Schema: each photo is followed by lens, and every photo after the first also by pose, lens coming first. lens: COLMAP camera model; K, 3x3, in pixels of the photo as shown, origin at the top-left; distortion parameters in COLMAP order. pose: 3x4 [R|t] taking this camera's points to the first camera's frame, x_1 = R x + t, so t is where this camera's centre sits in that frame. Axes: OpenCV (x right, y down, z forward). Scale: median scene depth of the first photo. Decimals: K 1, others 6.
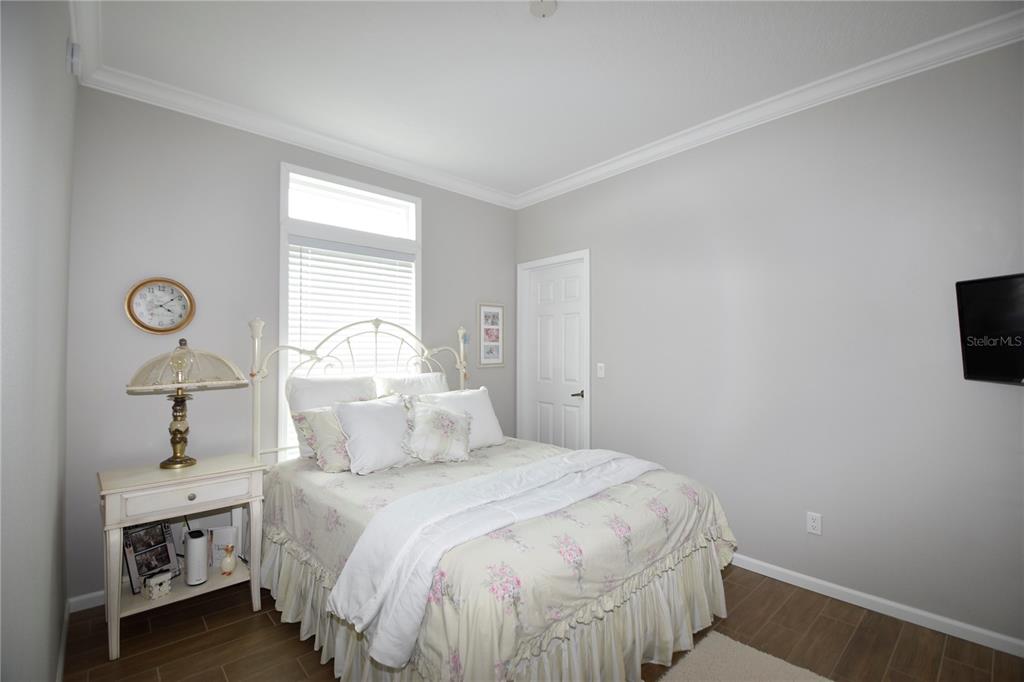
lens RADIAL K [[448.4, 0, 527.6], [0, 448.4, 333.8], [0, 0, 1]] dist [0.005147, -0.014704]
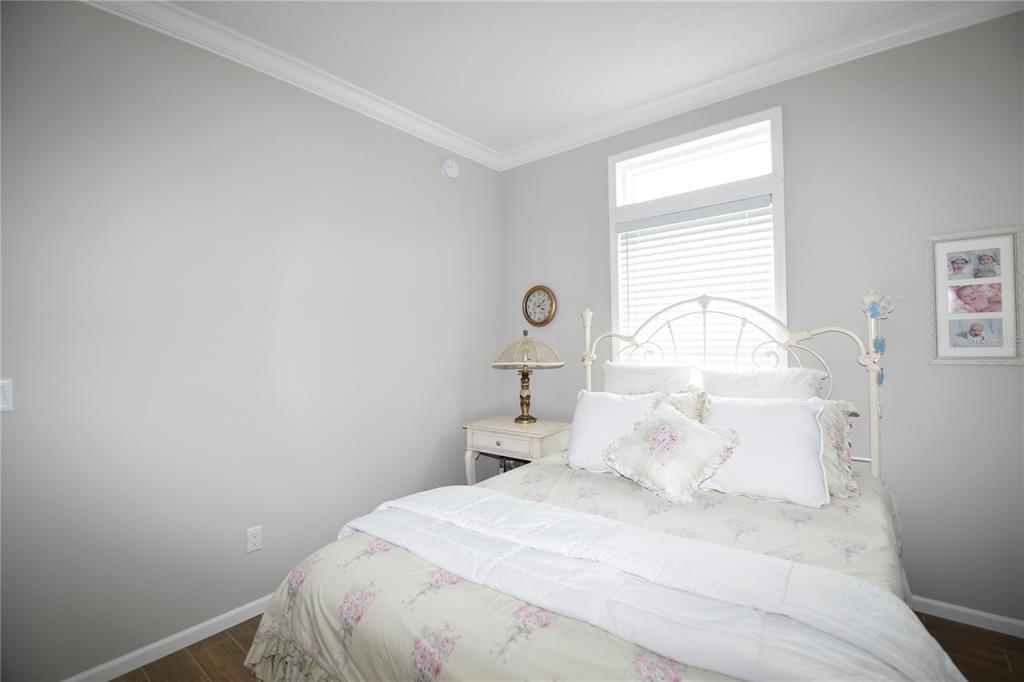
lens RADIAL K [[448.4, 0, 511.3], [0, 448.4, 335.7], [0, 0, 1]] dist [0.005147, -0.014704]
pose [[0.128225, -0.006596, -0.991723, 0.446043], [0.057266, 0.998359, 0.000764, 0.019162], [0.990090, -0.056890, 0.128392, 0.598944]]
